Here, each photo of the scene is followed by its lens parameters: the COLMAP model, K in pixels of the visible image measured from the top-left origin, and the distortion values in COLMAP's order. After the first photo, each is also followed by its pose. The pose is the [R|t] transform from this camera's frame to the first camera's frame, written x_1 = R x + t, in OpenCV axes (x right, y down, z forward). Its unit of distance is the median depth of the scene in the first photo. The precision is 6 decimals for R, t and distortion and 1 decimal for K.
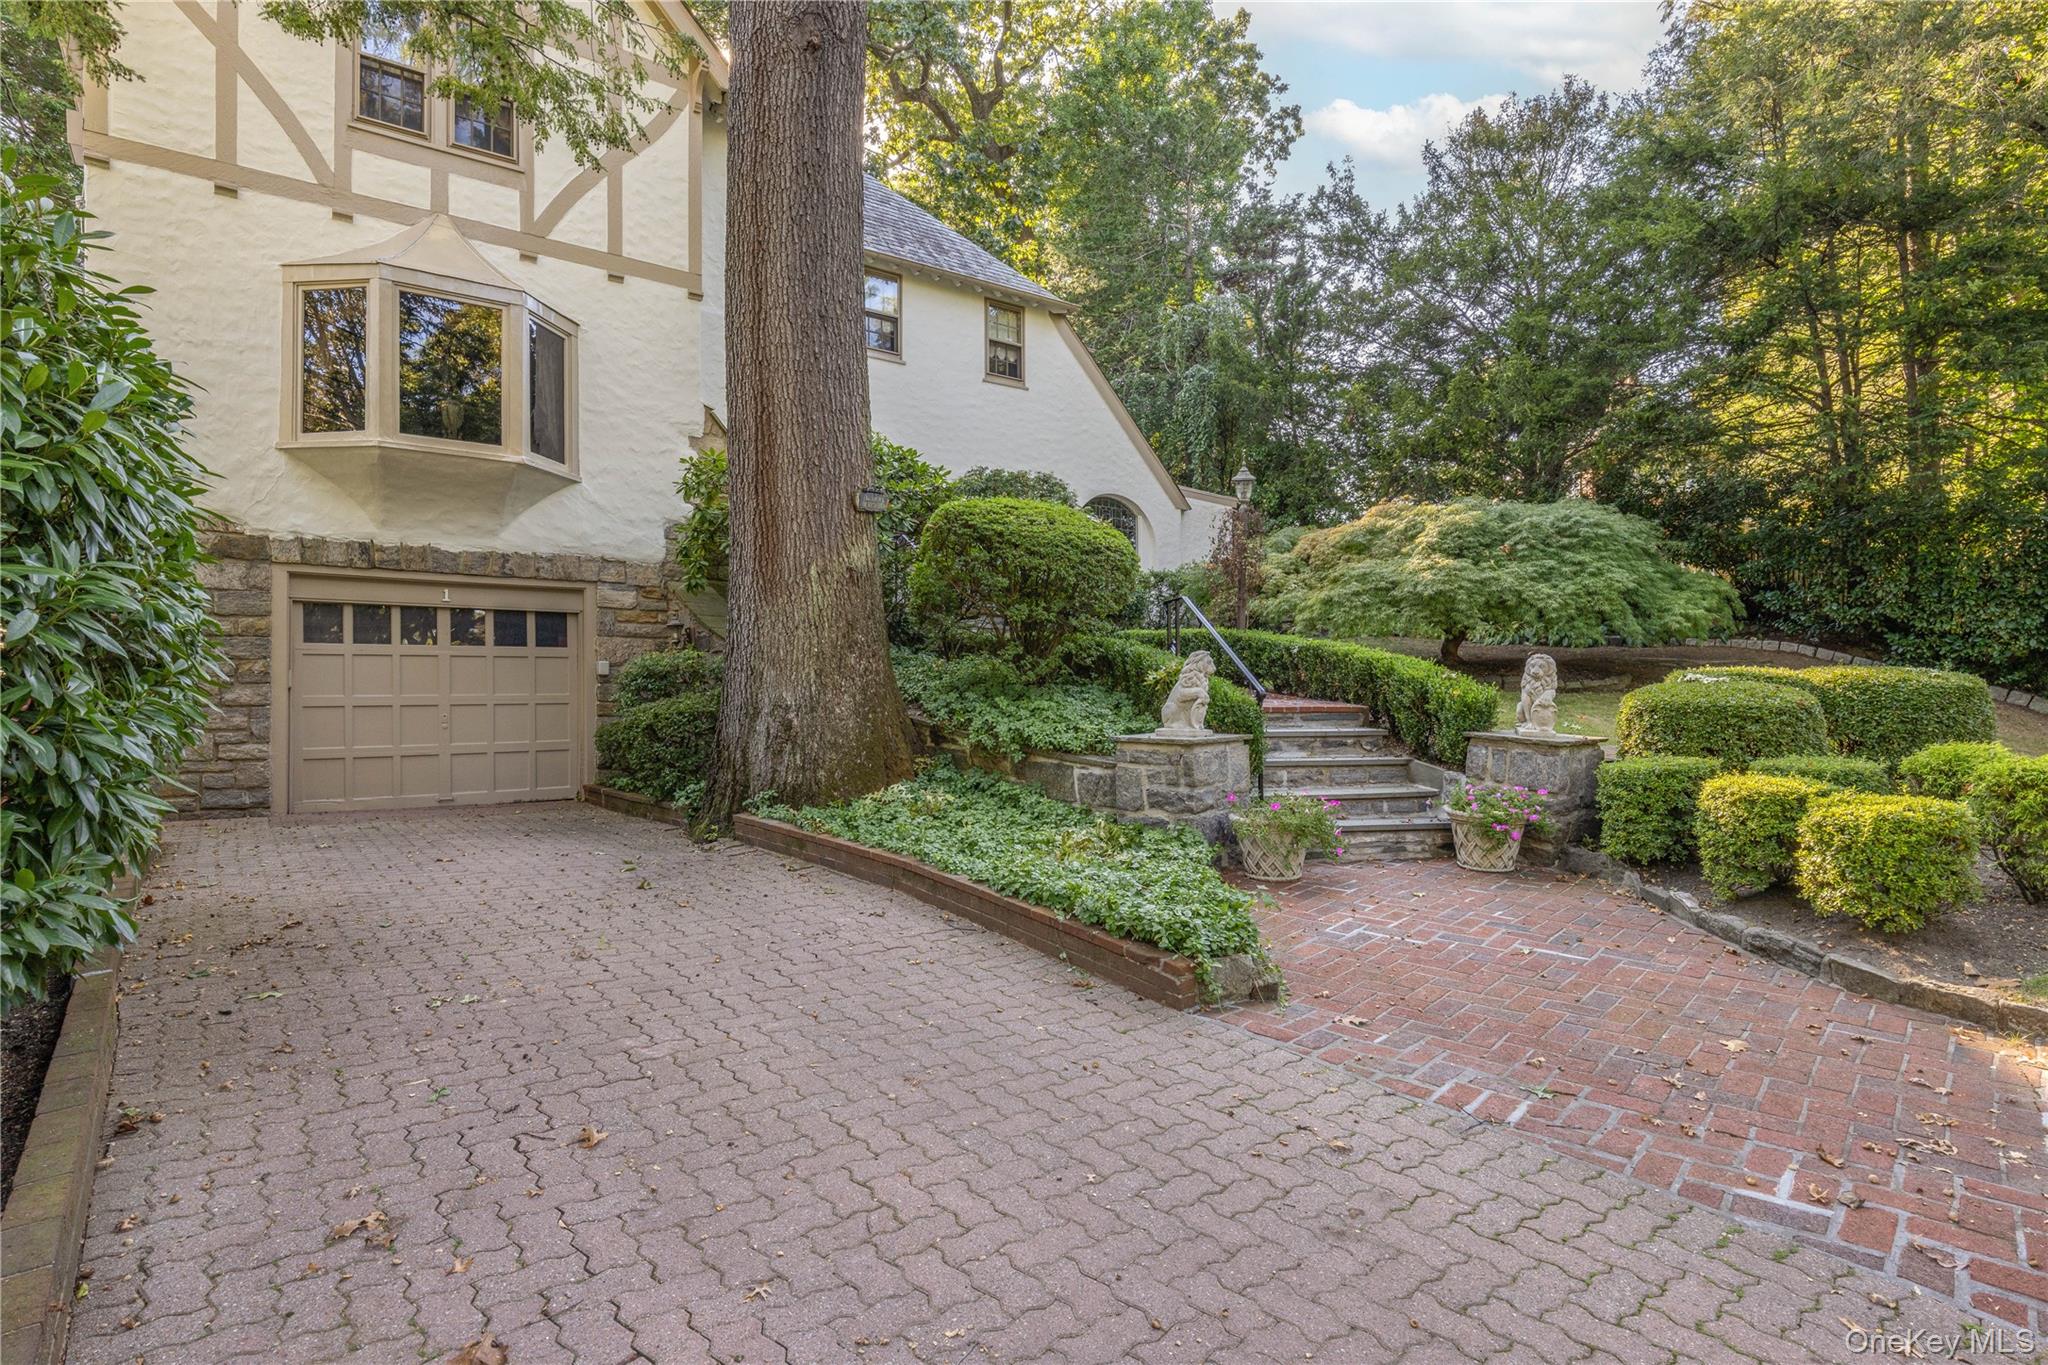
lens RADIAL K [[1089.9, 0, 1029.0], [0, 1089.9, 682.5], [0, 0, 1]] dist [0.005404, 0.000945]
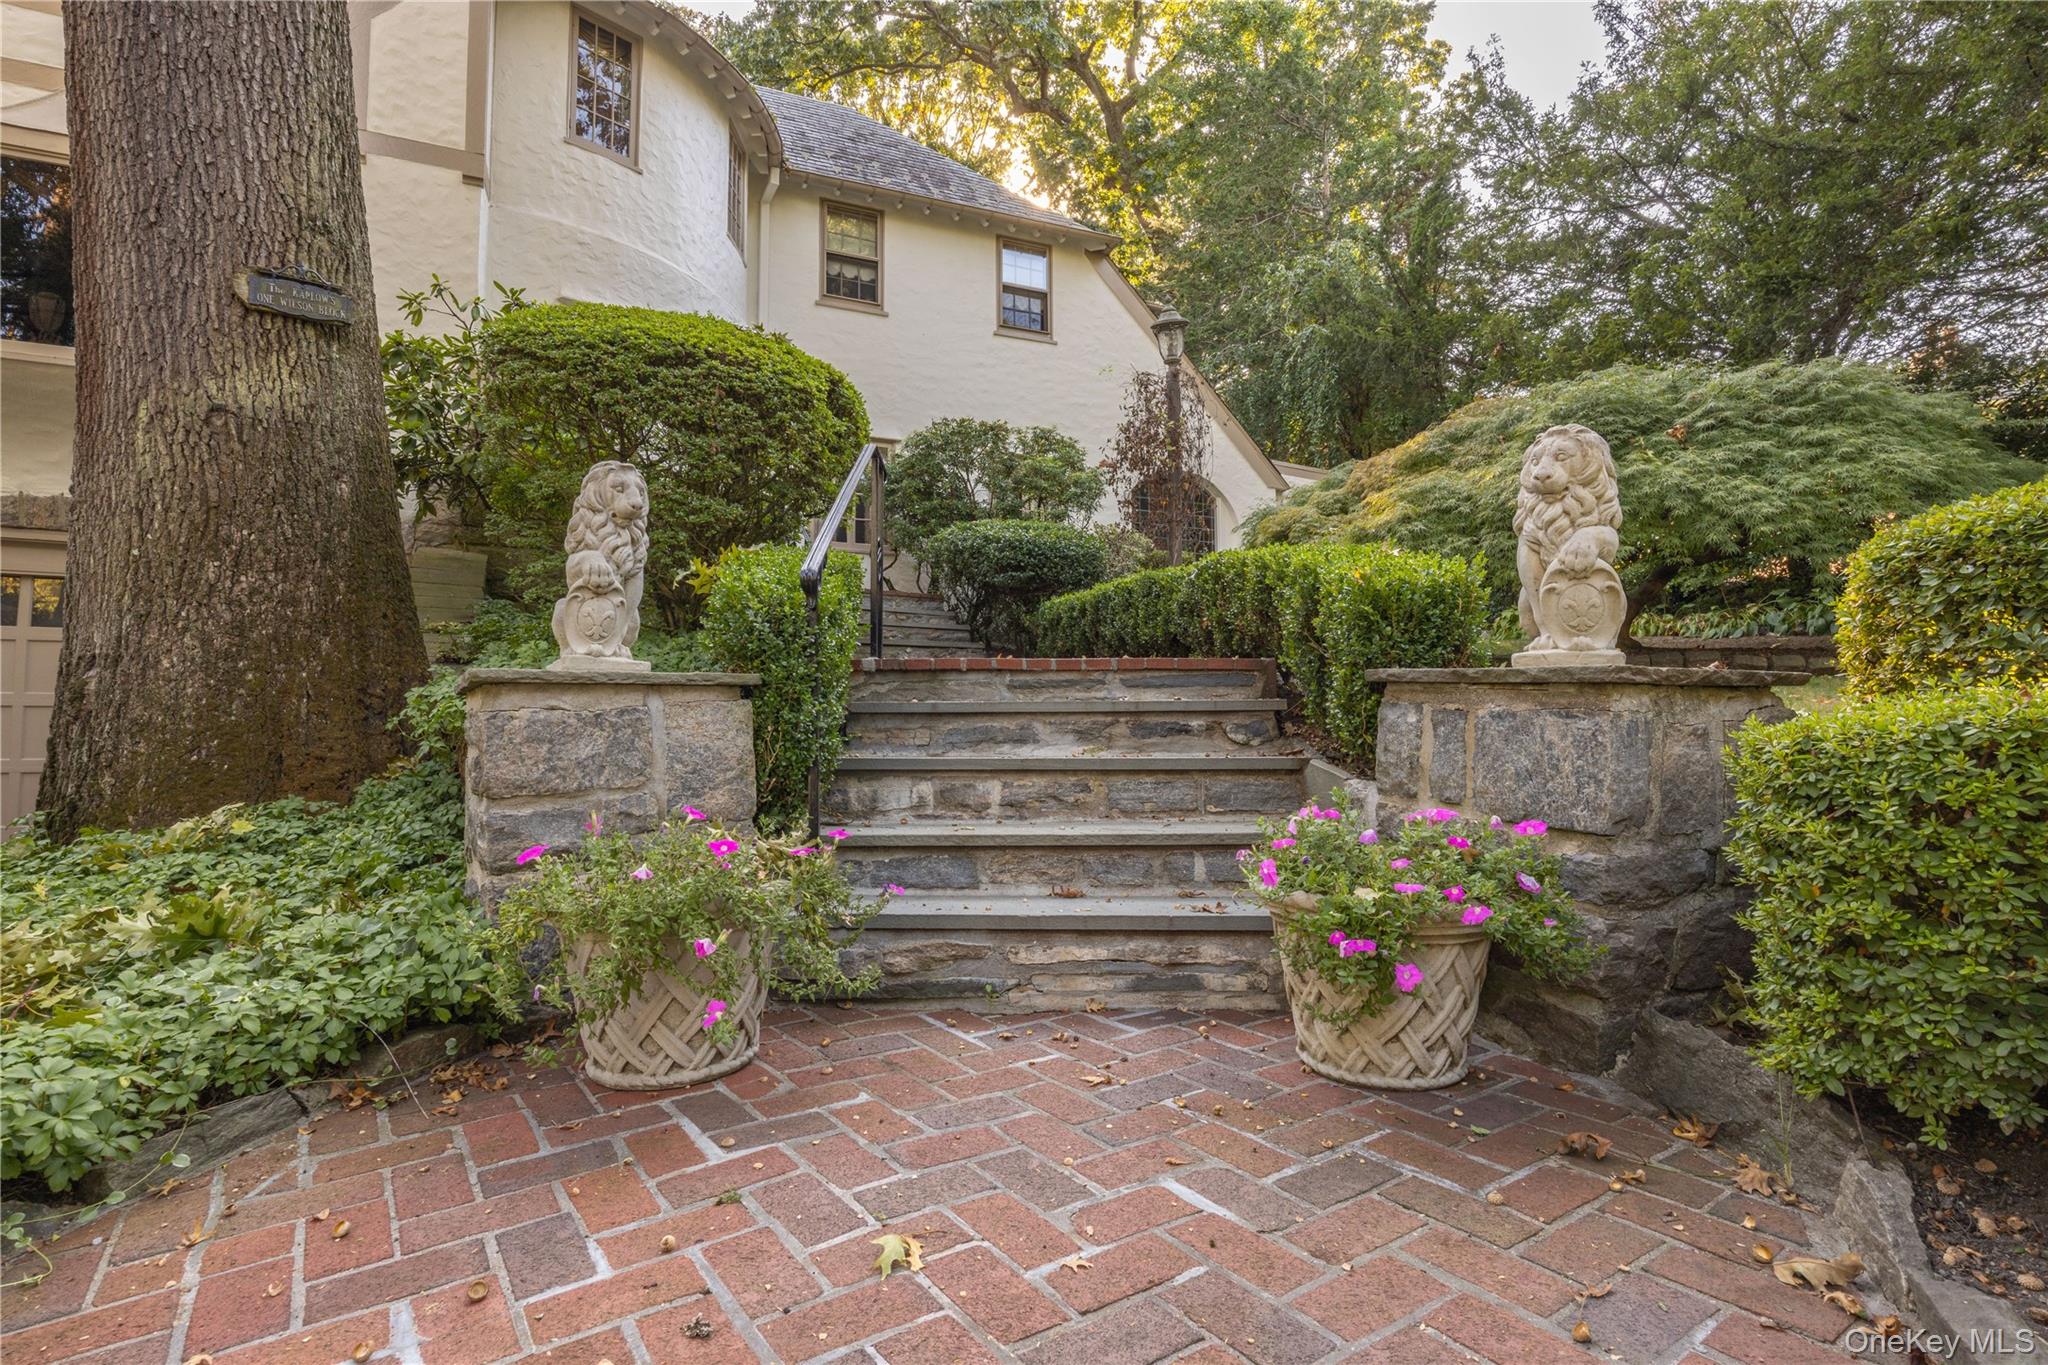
lens RADIAL K [[1042.1, 0, 1012.9], [0, 1042.1, 680.8], [0, 0, 1]] dist [-0.000755, -0.000053]
pose [[0.970793, -0.019314, -0.239142, 0.276456], [0.005126, 0.998197, -0.059807, 0.052704], [0.239865, 0.056834, 0.969141, 0.473345]]
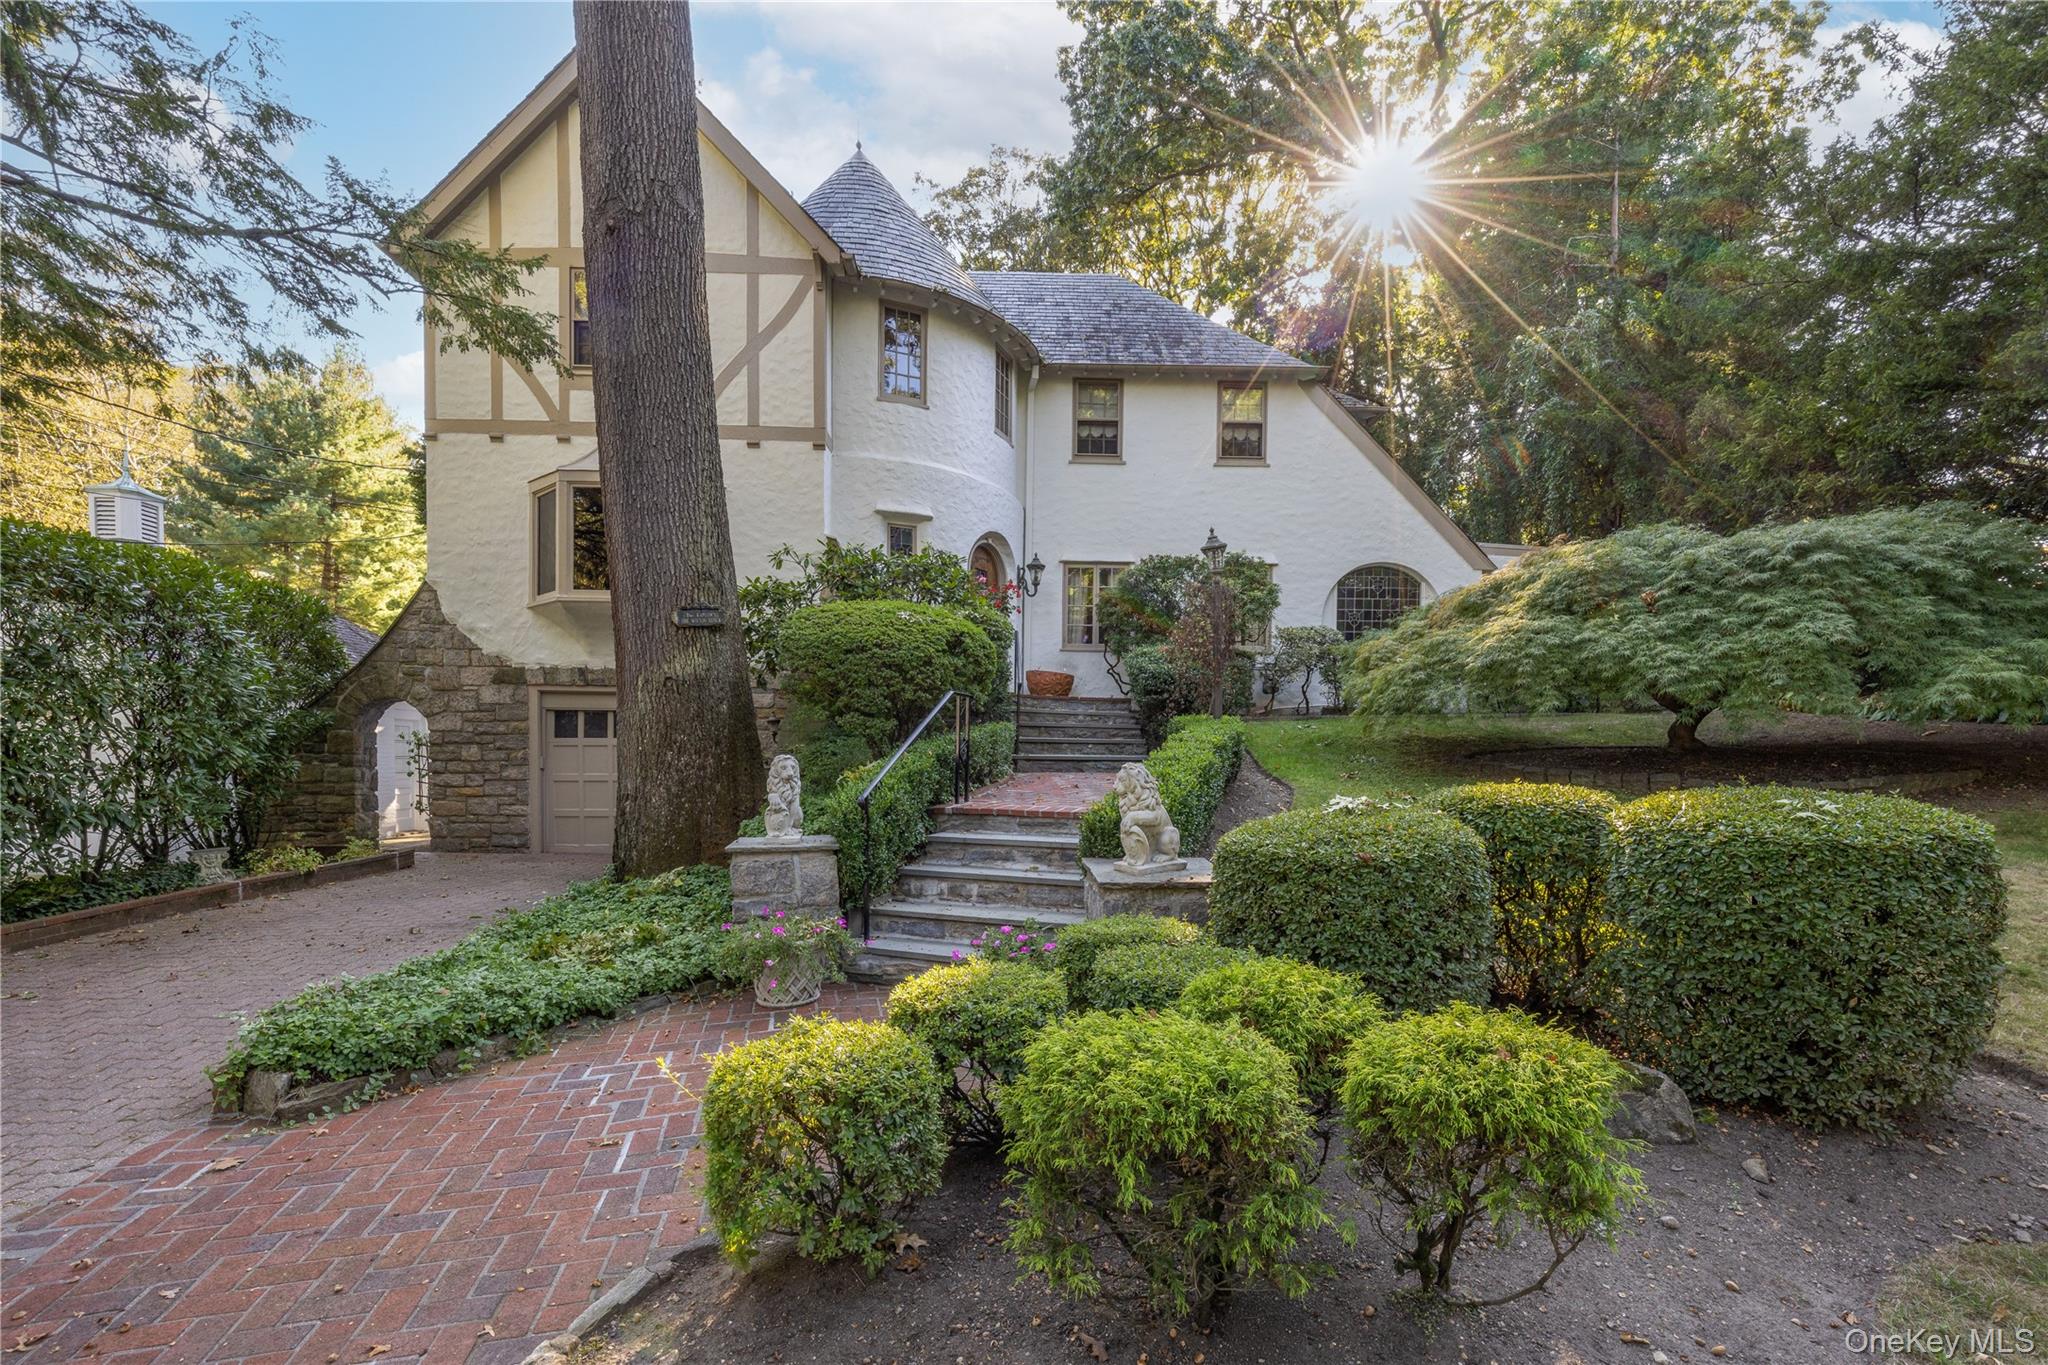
lens RADIAL K [[932.3, 0, 1016.3], [0, 932.3, 787.7], [0, 0, 1]] dist [0.010080, -0.001301]
pose [[0.820894, 0.028700, -0.570358, 0.563101], [-0.005489, 0.999087, 0.042373, -0.025578], [0.571054, -0.031653, 0.820302, 0.313035]]
